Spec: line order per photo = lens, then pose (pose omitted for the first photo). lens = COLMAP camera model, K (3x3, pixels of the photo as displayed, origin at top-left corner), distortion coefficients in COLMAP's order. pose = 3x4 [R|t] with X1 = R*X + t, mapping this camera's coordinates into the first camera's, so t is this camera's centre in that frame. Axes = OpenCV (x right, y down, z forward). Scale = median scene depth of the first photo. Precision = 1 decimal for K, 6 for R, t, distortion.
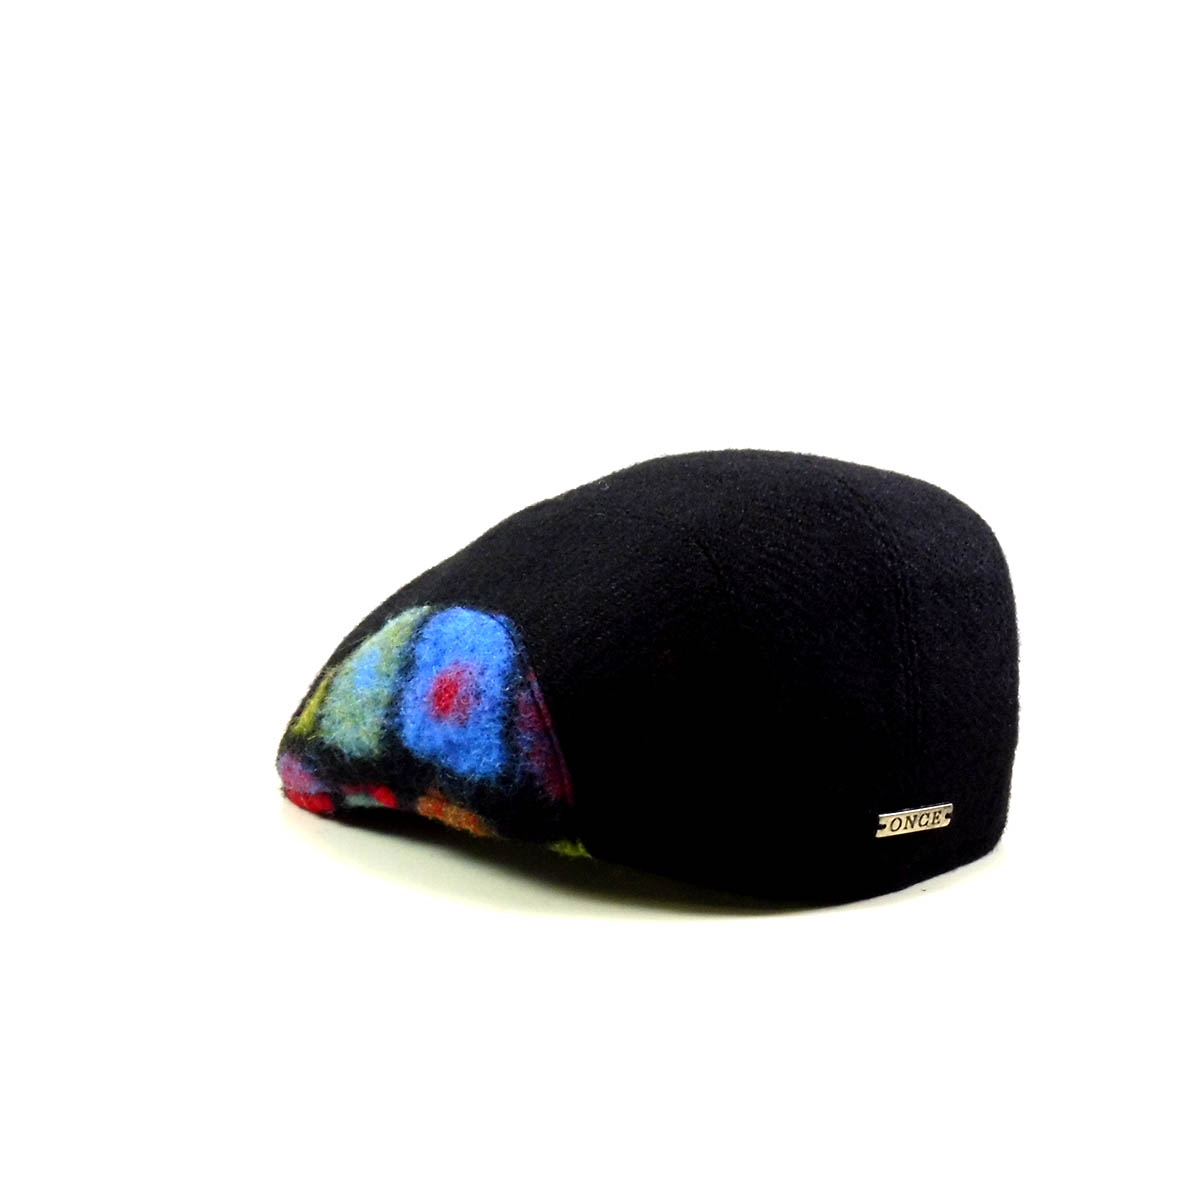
lens RADIAL K [[3746.6, 0, 600.0], [0, 3746.6, 600.0], [0, 0, 1]] dist [-0.042497, -0.460015]
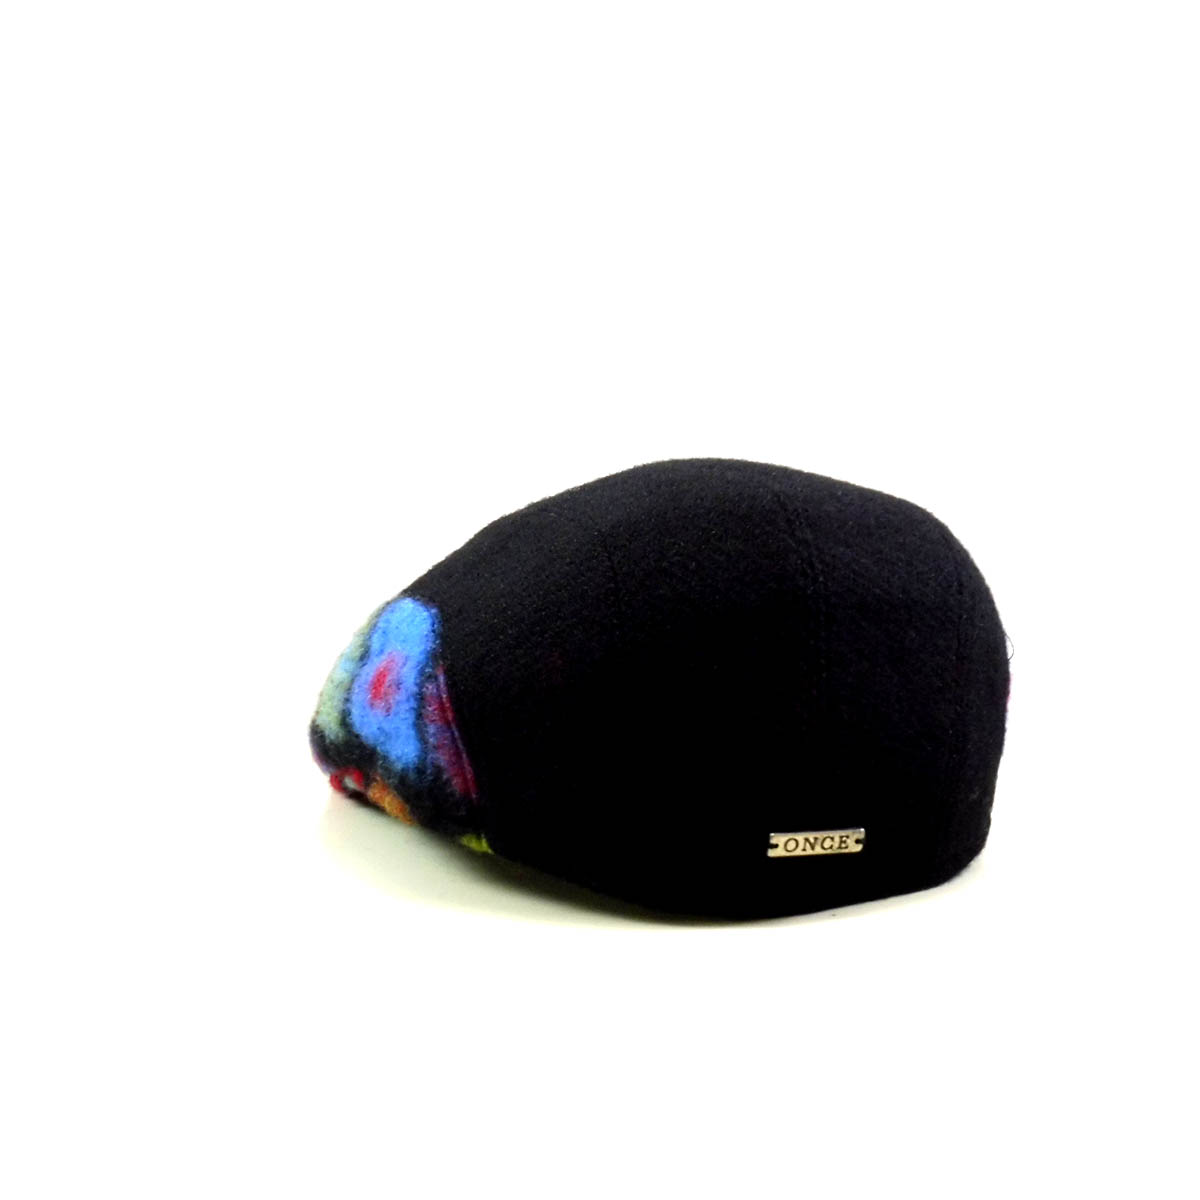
lens RADIAL K [[3746.6, 0, 600.0], [0, 3746.6, 600.0], [0, 0, 1]] dist [-0.042497, -0.460015]
pose [[0.957622, 0.061507, -0.281384, 0.302495], [-0.061902, 0.998054, 0.007496, -0.008602], [0.281297, 0.010240, 0.959566, 0.040092]]
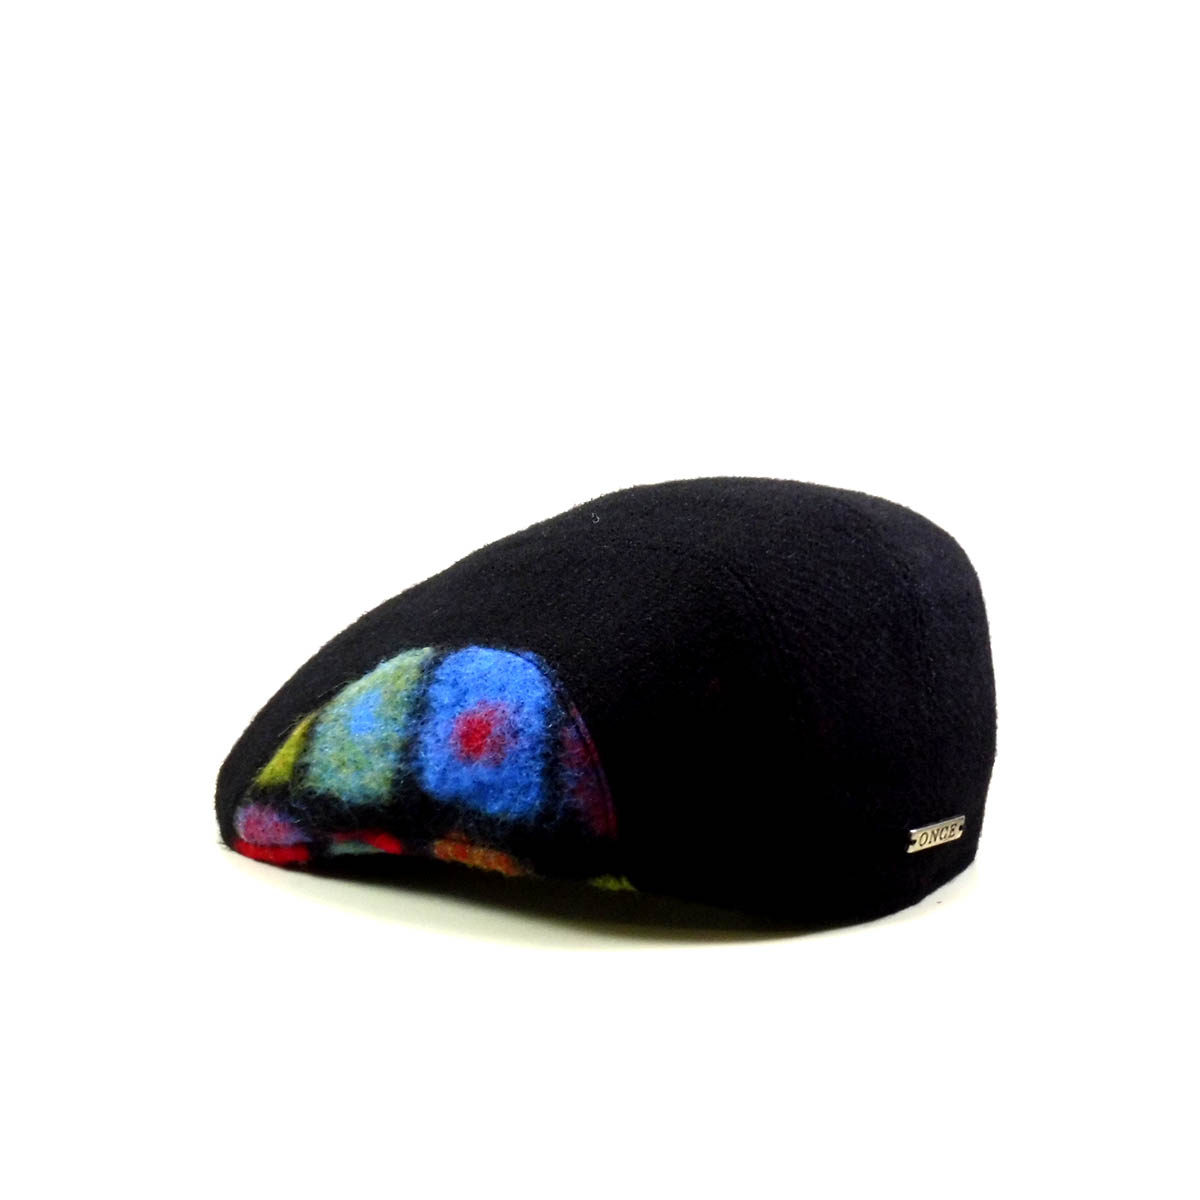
lens RADIAL K [[3746.6, 0, 600.0], [0, 3746.6, 600.0], [0, 0, 1]] dist [-0.042497, -0.460015]
pose [[0.974030, -0.045019, 0.221897, -0.227990], [0.046883, 0.998895, -0.003138, -0.005791], [-0.221511, 0.013460, 0.975065, 0.027376]]
